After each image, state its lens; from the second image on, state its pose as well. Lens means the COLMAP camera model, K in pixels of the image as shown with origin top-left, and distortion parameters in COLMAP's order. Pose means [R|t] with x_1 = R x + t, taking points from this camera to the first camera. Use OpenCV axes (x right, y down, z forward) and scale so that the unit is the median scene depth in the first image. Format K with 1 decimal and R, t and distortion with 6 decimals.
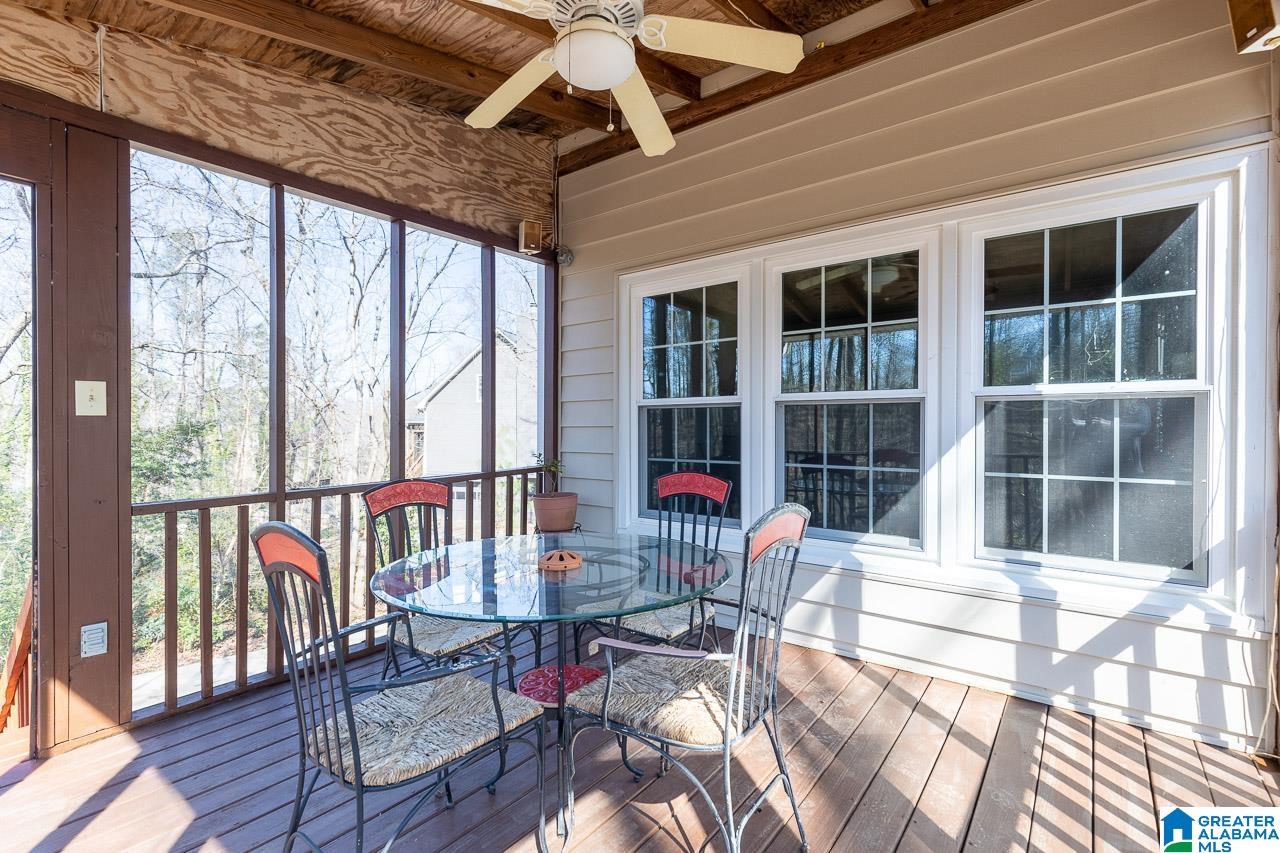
lens RADIAL K [[588.4, 0, 639.5], [0, 588.4, 427.8], [0, 0, 1]] dist [0.001382, 0.000593]
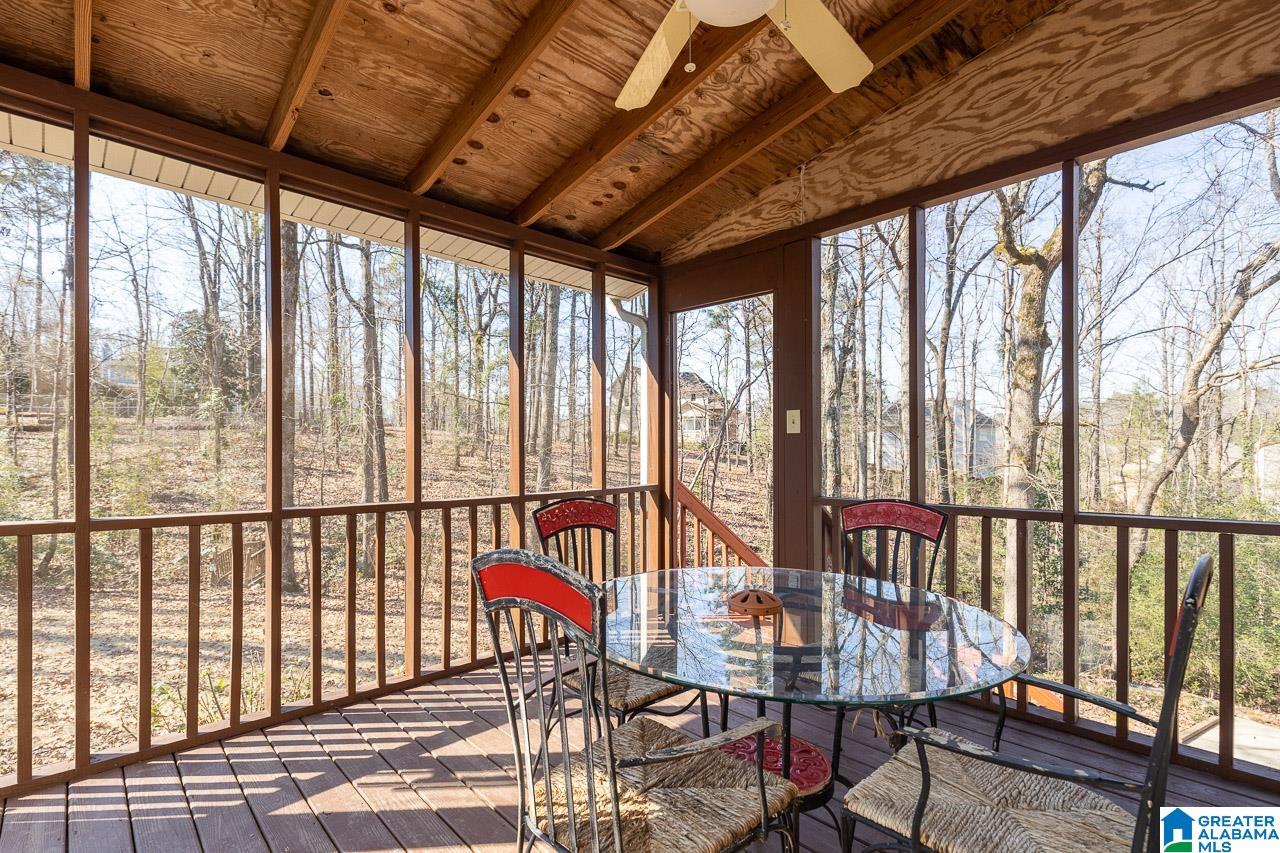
lens RADIAL K [[588.4, 0, 643.5], [0, 588.4, 434.9], [0, 0, 1]] dist [0.001382, 0.000593]
pose [[-0.149057, -0.012544, -0.988749, 0.440285], [0.001125, 0.999917, -0.012856, 0.000818], [0.988828, -0.003028, -0.149031, 0.635388]]
